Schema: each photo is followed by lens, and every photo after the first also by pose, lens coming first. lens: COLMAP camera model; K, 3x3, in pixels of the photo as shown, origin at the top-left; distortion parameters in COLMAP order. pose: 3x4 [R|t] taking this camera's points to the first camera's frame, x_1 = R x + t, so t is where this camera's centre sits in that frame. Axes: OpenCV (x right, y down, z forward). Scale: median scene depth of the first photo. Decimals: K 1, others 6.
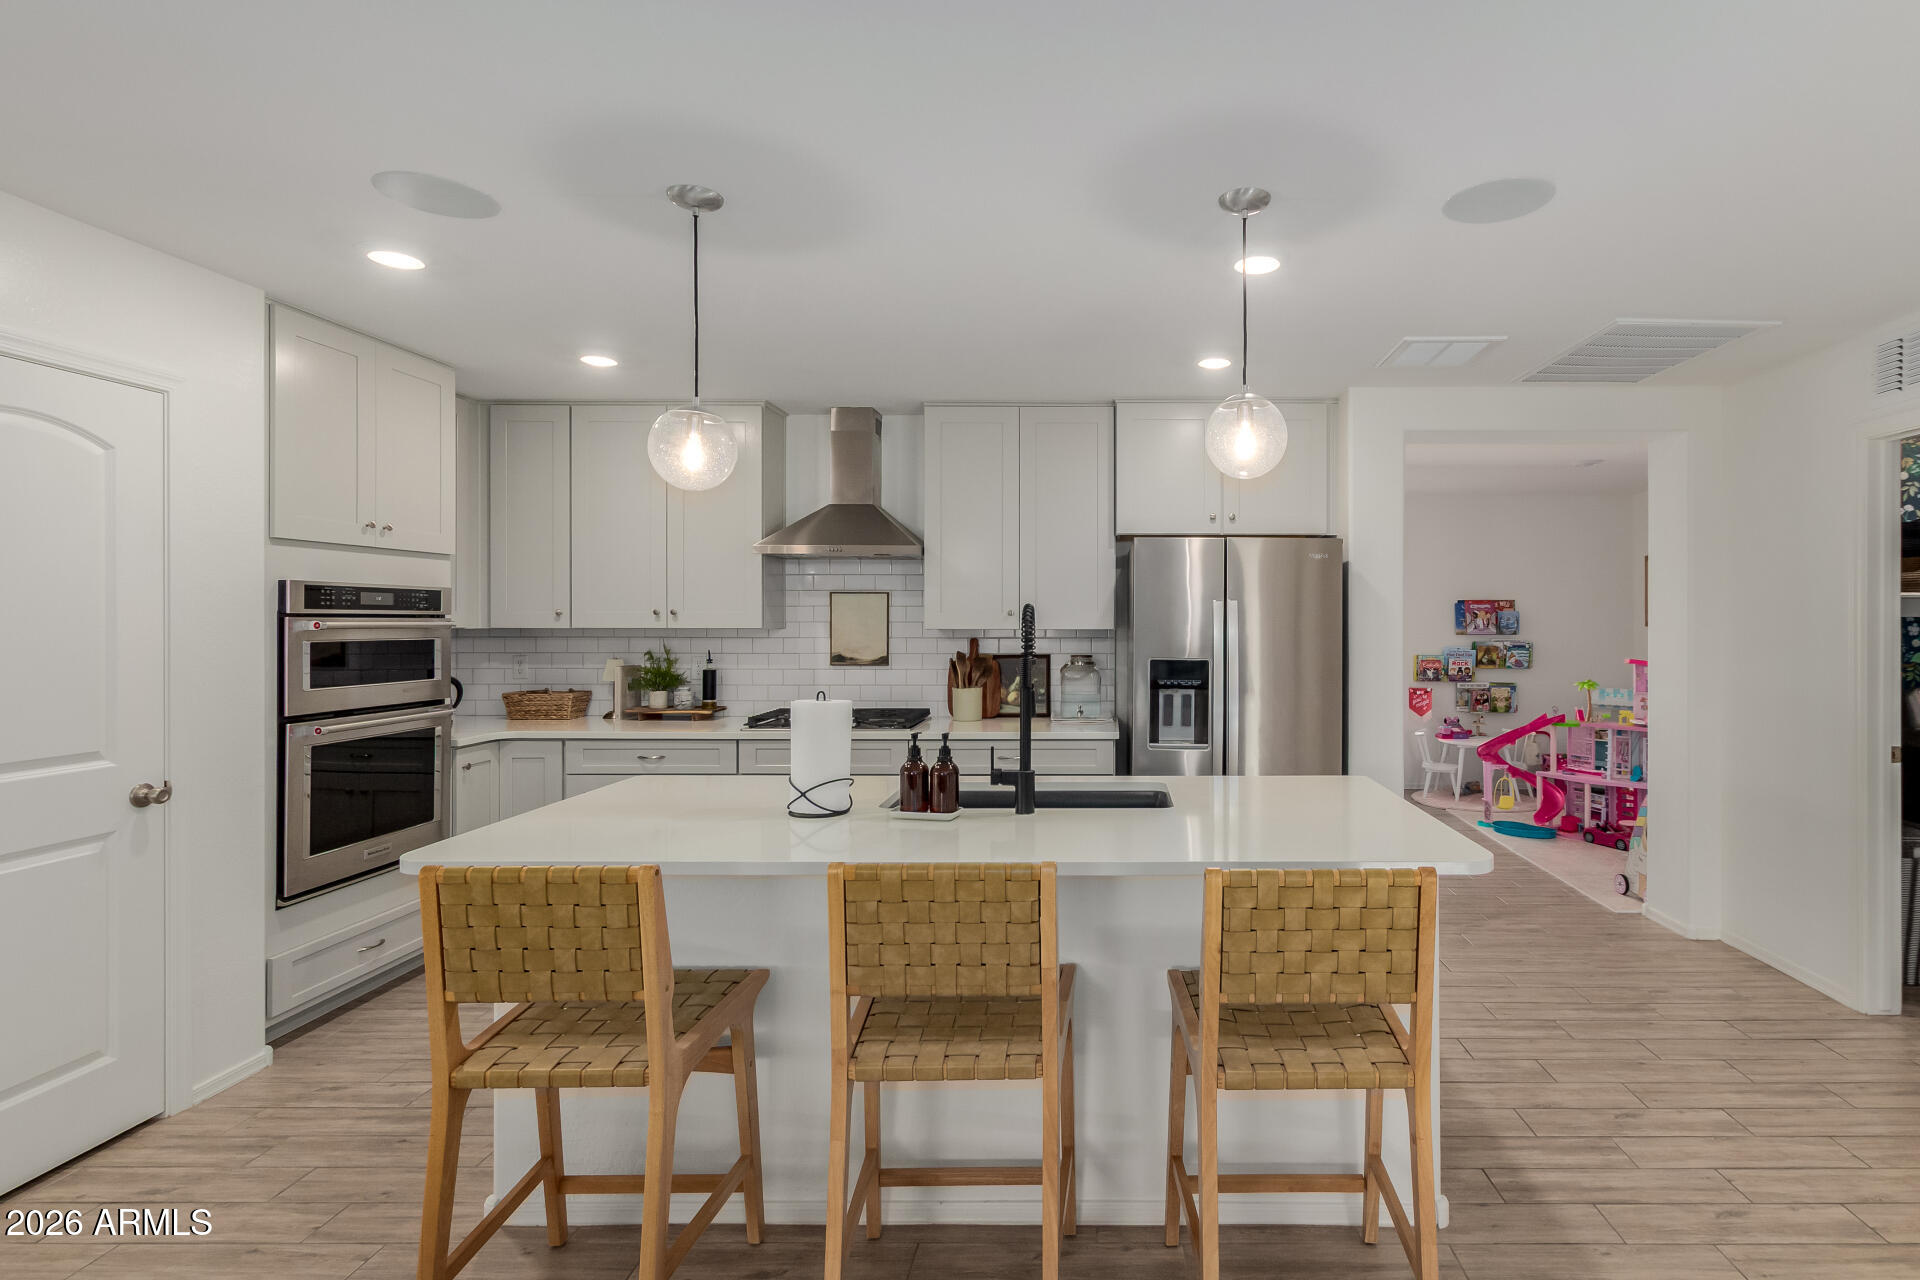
lens RADIAL K [[876.8, 0, 949.8], [0, 876.8, 626.4], [0, 0, 1]] dist [0.005297, -0.001528]
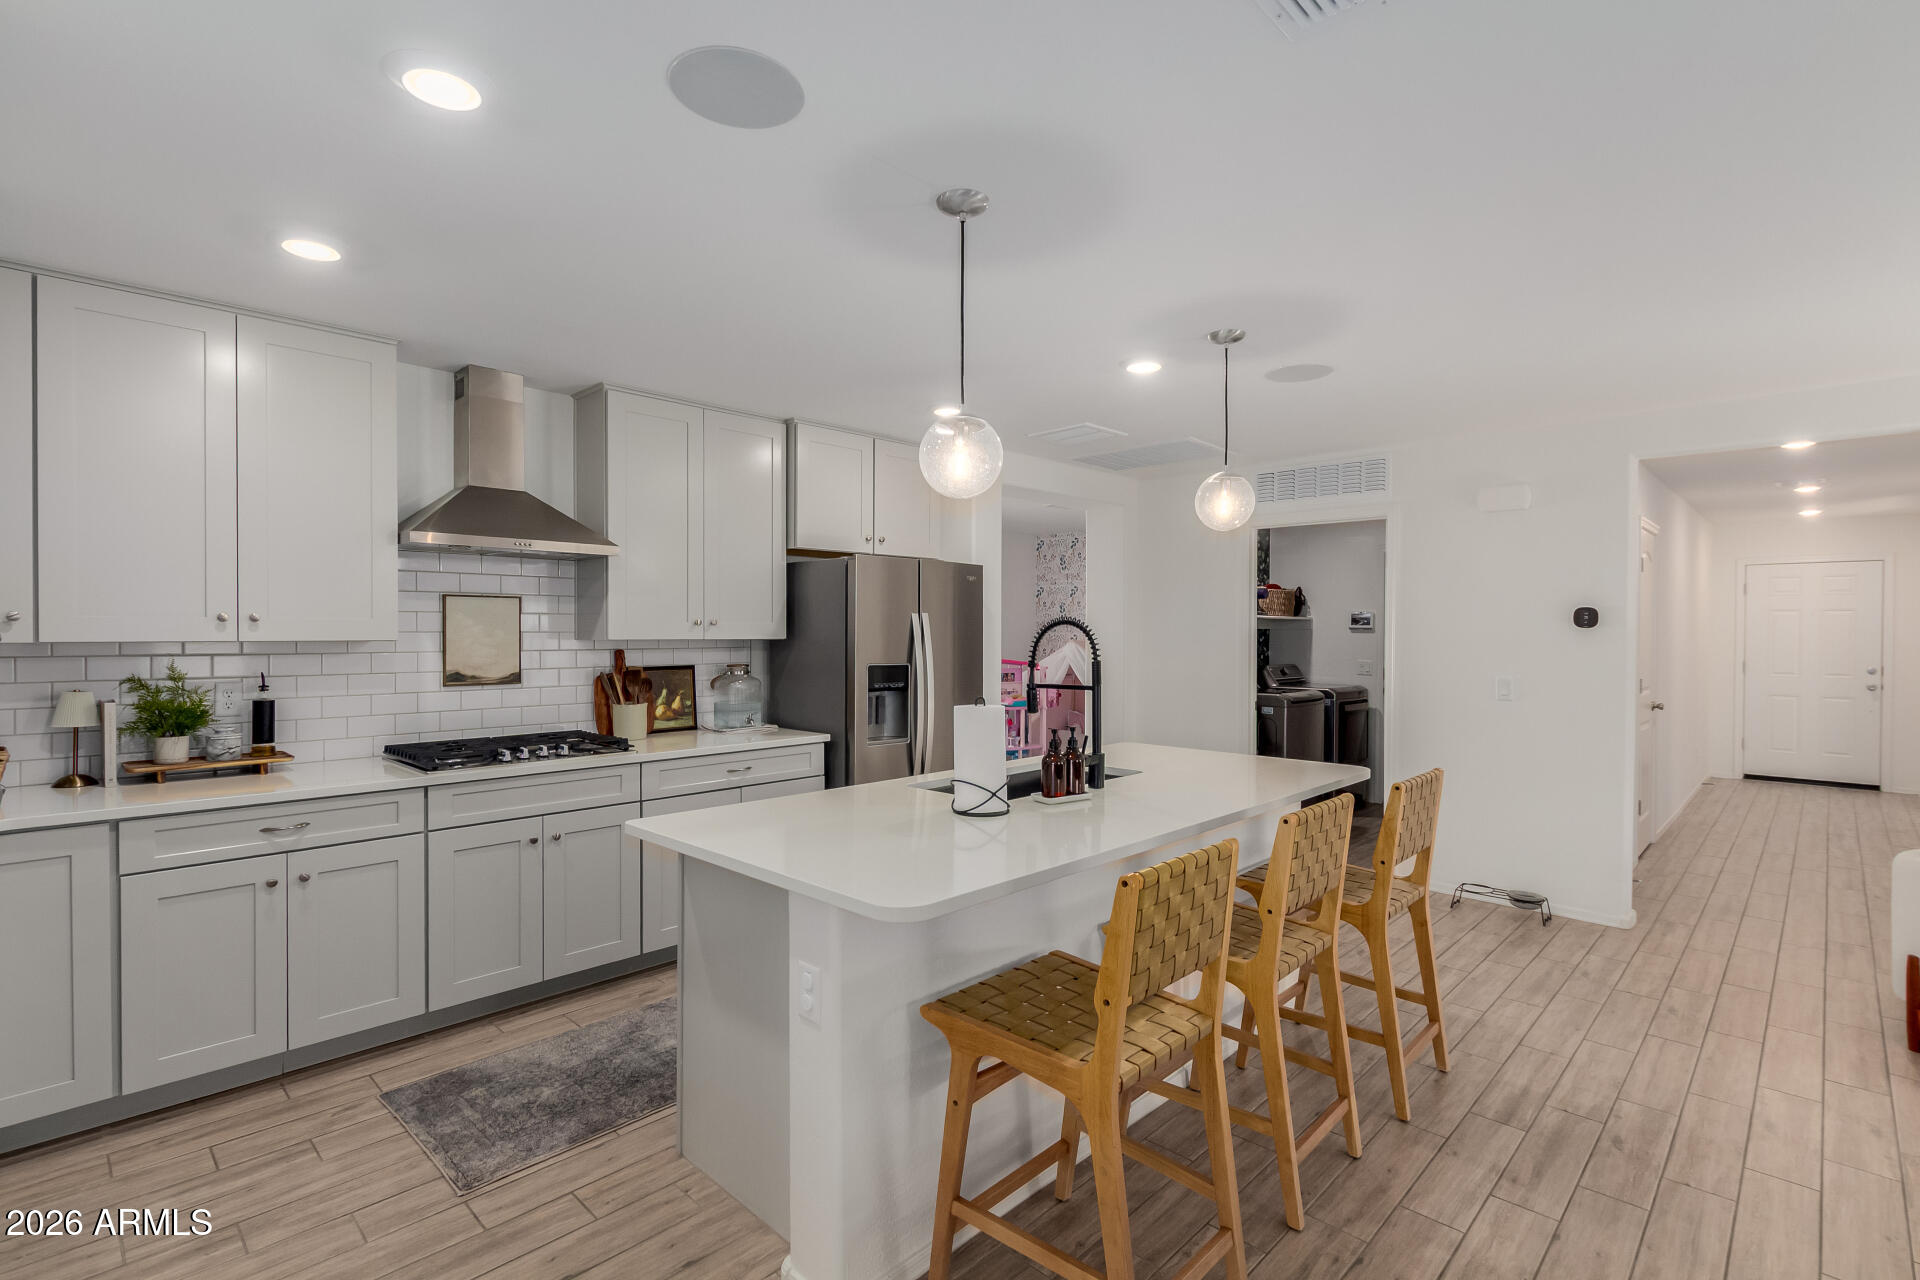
lens RADIAL K [[876.8, 0, 944.8], [0, 876.8, 645.7], [0, 0, 1]] dist [0.005297, -0.001528]
pose [[0.705530, -0.011487, 0.708587, -0.386349], [0.004334, 0.999920, 0.011894, -0.000103], [-0.708667, -0.005321, 0.705523, 0.120794]]
